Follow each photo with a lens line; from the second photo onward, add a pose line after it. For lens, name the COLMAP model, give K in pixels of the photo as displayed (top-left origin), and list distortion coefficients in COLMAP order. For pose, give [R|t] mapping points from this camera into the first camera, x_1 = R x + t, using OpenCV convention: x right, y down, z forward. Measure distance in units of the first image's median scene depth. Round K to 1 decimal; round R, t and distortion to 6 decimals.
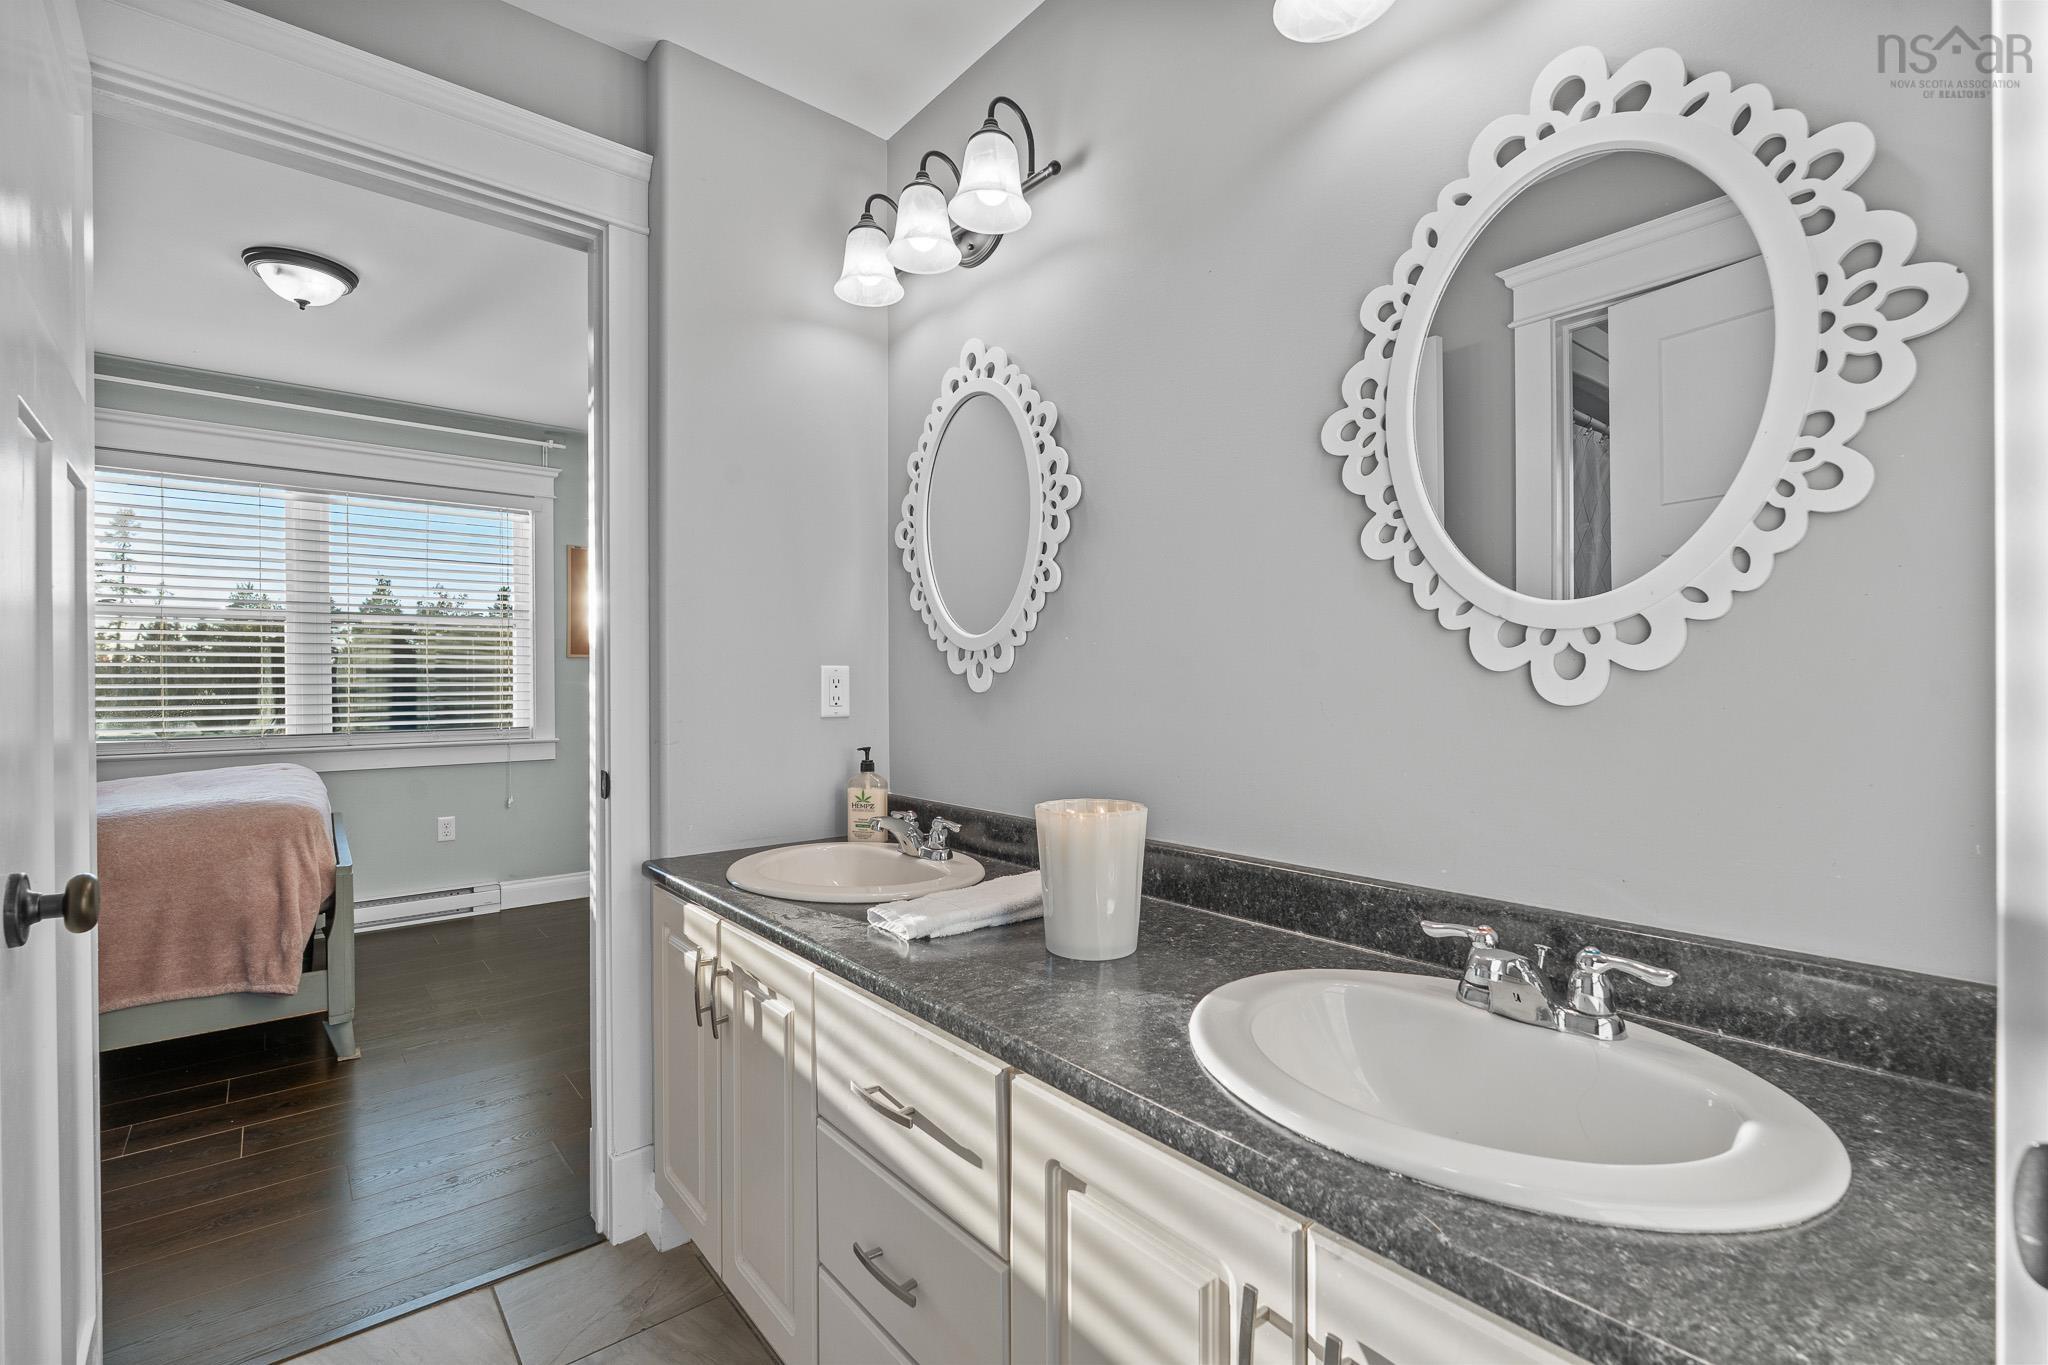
lens RADIAL K [[900.4, 0, 1030.8], [0, 900.4, 682.5], [0, 0, 1]] dist [-0.002112, -0.001528]
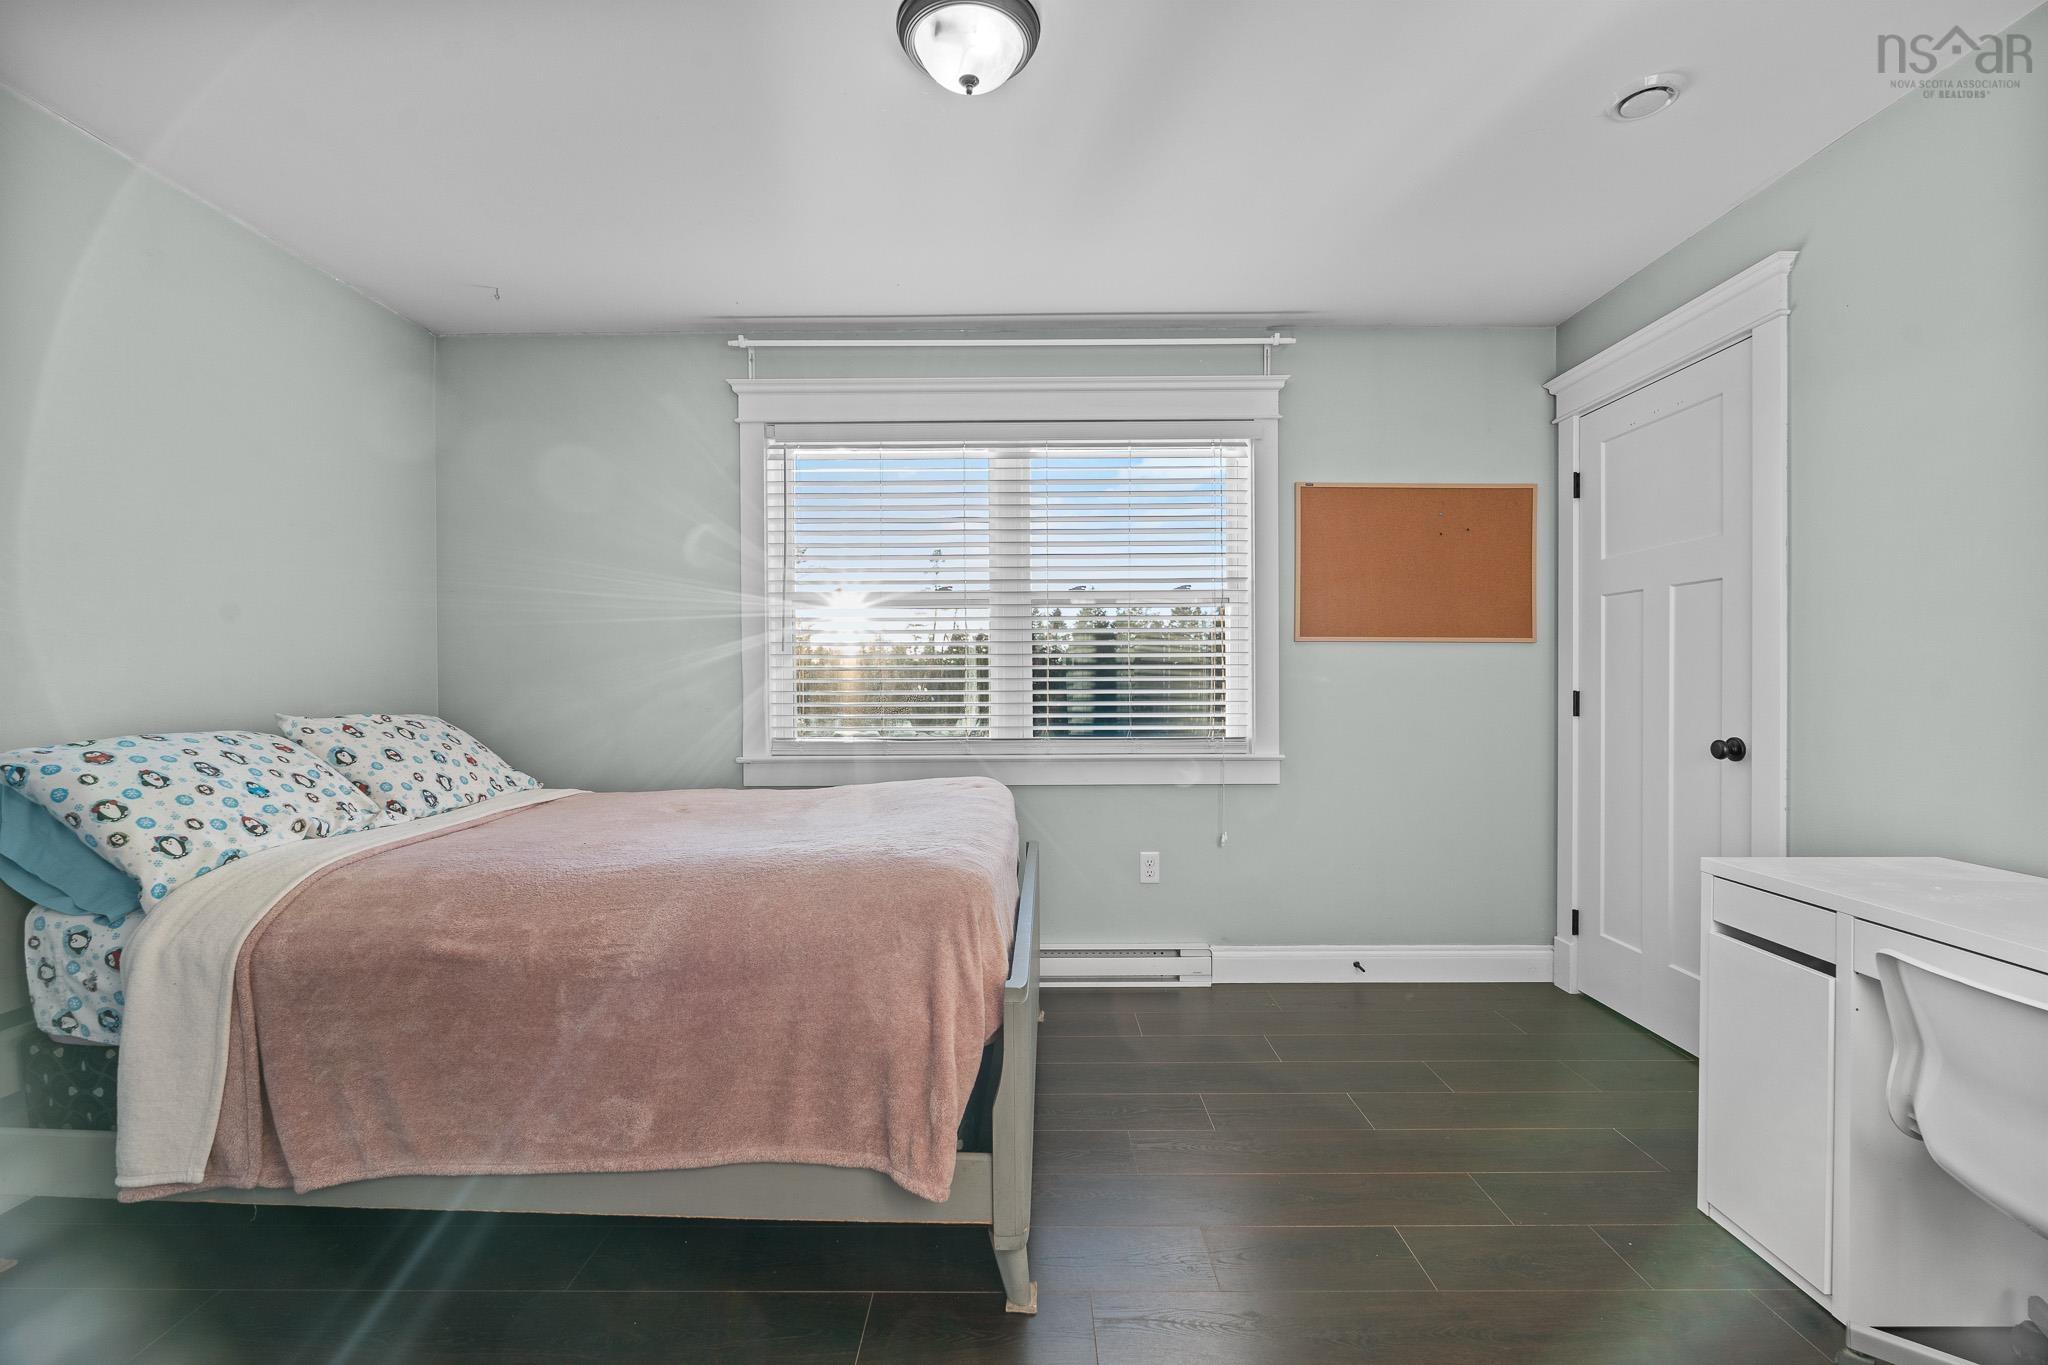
lens RADIAL K [[900.4, 0, 1023.7], [0, 900.4, 680.3], [0, 0, 1]] dist [-0.002112, -0.001528]
pose [[0.762552, 0.004481, -0.646911, -0.263516], [-0.001428, 0.999985, 0.005244, -0.000665], [0.646925, -0.003076, 0.762547, 0.386252]]
